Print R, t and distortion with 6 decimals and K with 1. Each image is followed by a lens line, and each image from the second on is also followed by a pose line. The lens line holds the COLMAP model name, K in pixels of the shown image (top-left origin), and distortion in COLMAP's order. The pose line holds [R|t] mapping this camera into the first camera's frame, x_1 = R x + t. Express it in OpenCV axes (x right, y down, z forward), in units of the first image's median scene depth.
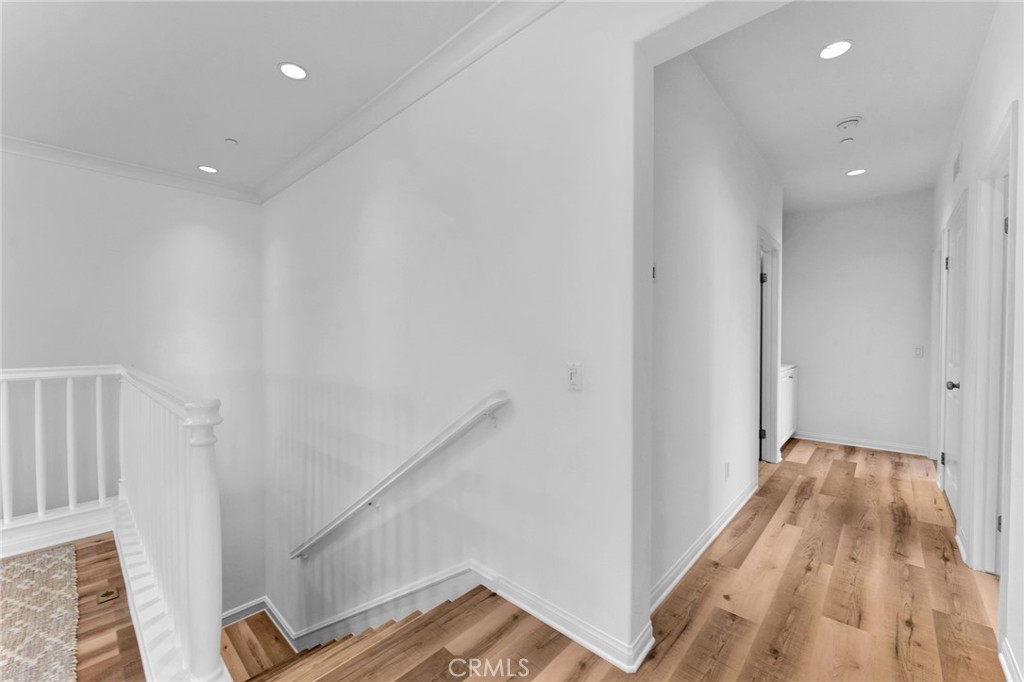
lens RADIAL K [[410.1, 0, 503.9], [0, 410.1, 341.4], [0, 0, 1]] dist [0.000406, -0.000294]
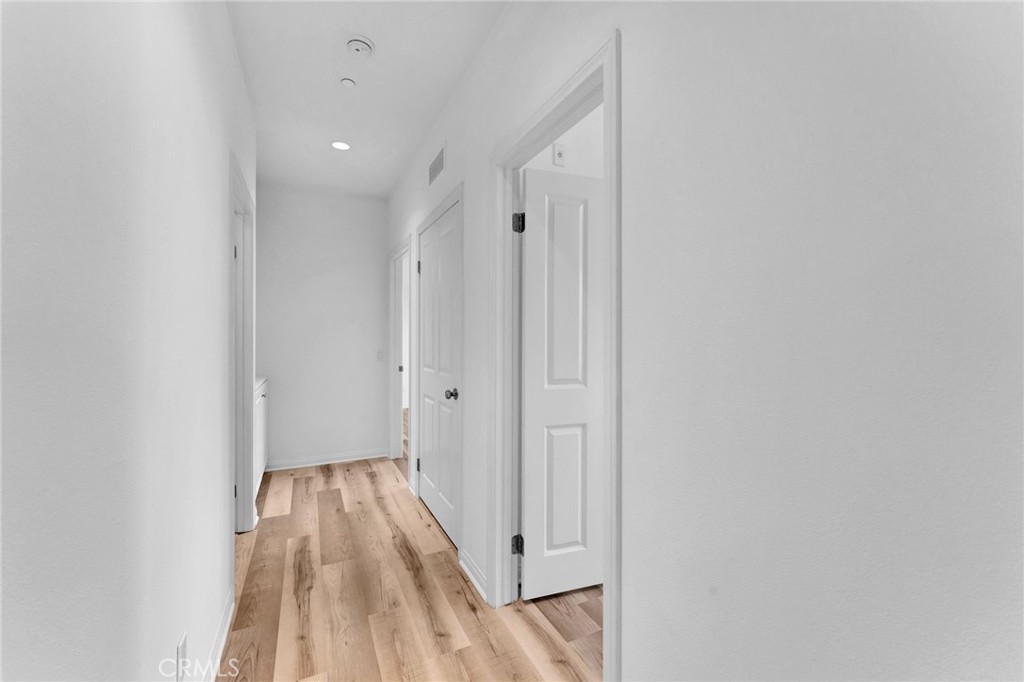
lens RADIAL K [[410.1, 0, 503.9], [0, 410.1, 341.4], [0, 0, 1]] dist [0.000406, -0.000294]
pose [[0.362799, 0.000970, 0.931867, 0.231553], [0.006661, 0.999971, -0.003634, -0.005471], [-0.931844, 0.007526, 0.362782, 0.455114]]
